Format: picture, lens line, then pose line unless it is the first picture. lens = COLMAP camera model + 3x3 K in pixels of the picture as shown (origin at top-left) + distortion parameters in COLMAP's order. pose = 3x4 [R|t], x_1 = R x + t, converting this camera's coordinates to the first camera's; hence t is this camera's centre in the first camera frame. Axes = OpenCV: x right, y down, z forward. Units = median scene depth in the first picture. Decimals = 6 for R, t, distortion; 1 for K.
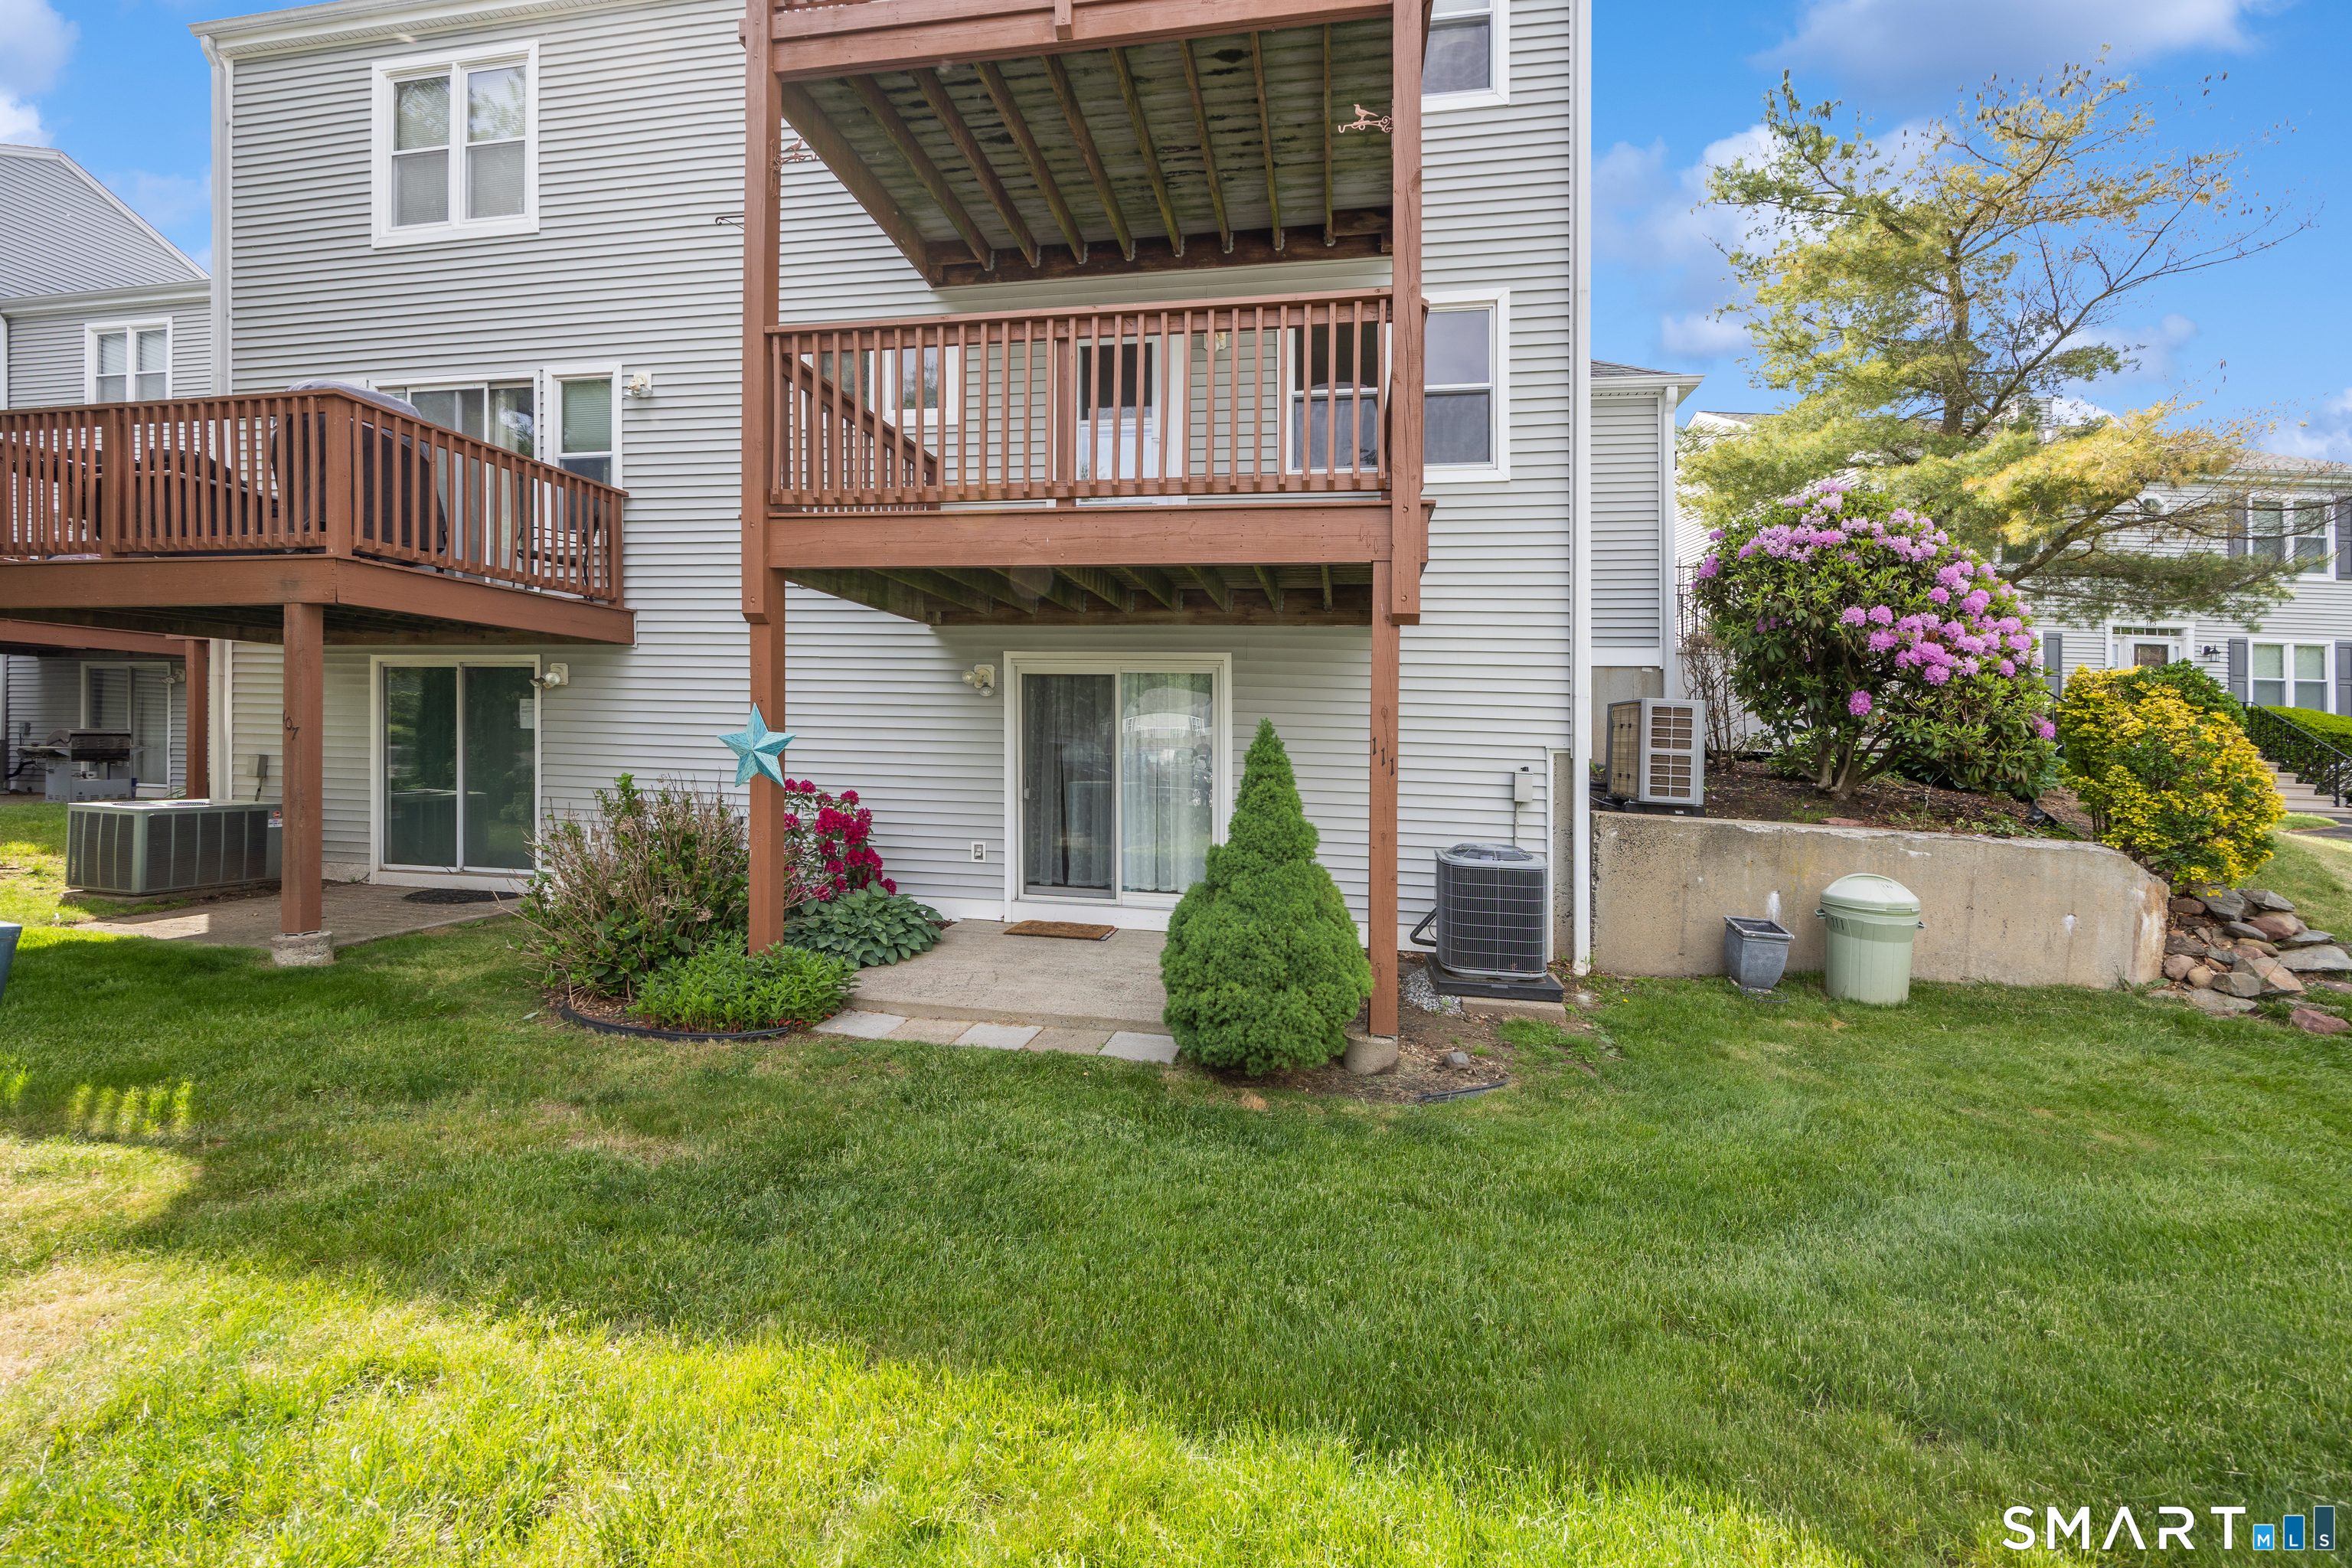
lens RADIAL K [[929.5, 0, 1175.8], [0, 929.5, 805.5], [0, 0, 1]] dist [-0.001738, -0.000059]
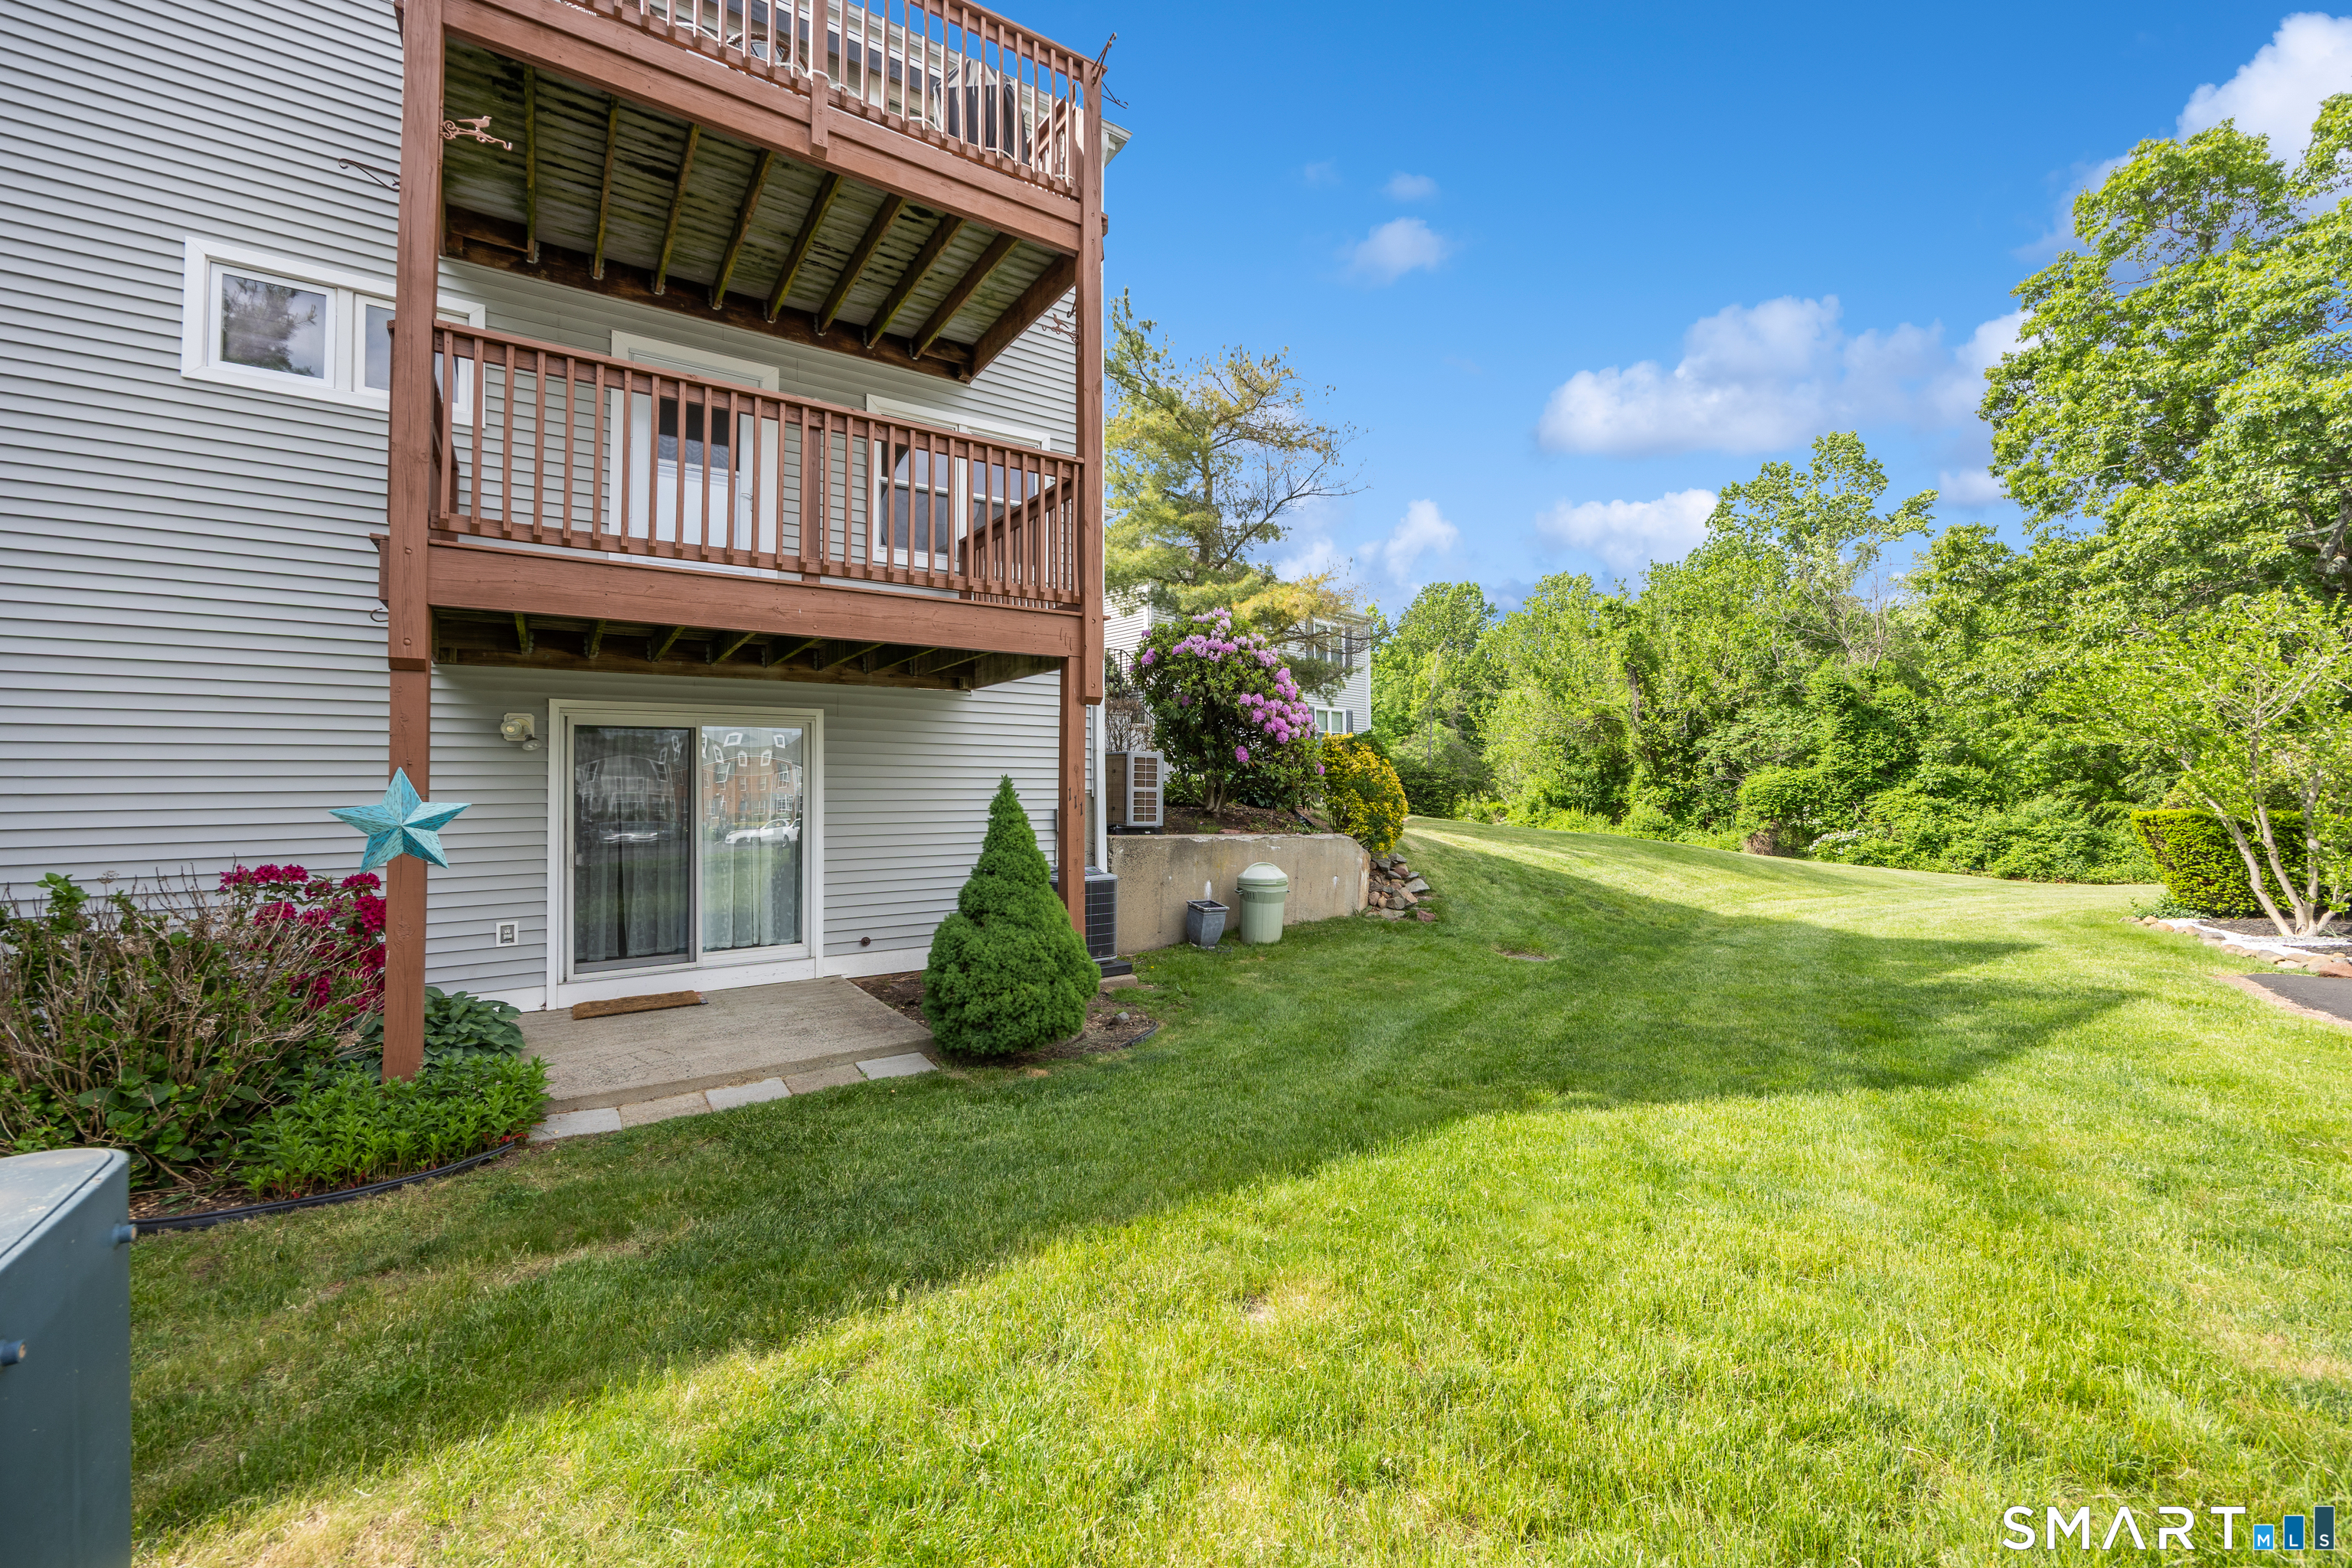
lens RADIAL K [[959.4, 0, 1173.9], [0, 959.4, 867.0], [0, 0, 1]] dist [0.000657, -0.000129]
pose [[0.706393, -0.089840, 0.702095, -0.505232], [0.072463, 0.995879, 0.054526, -0.018478], [-0.704101, 0.012359, 0.709993, -0.061687]]
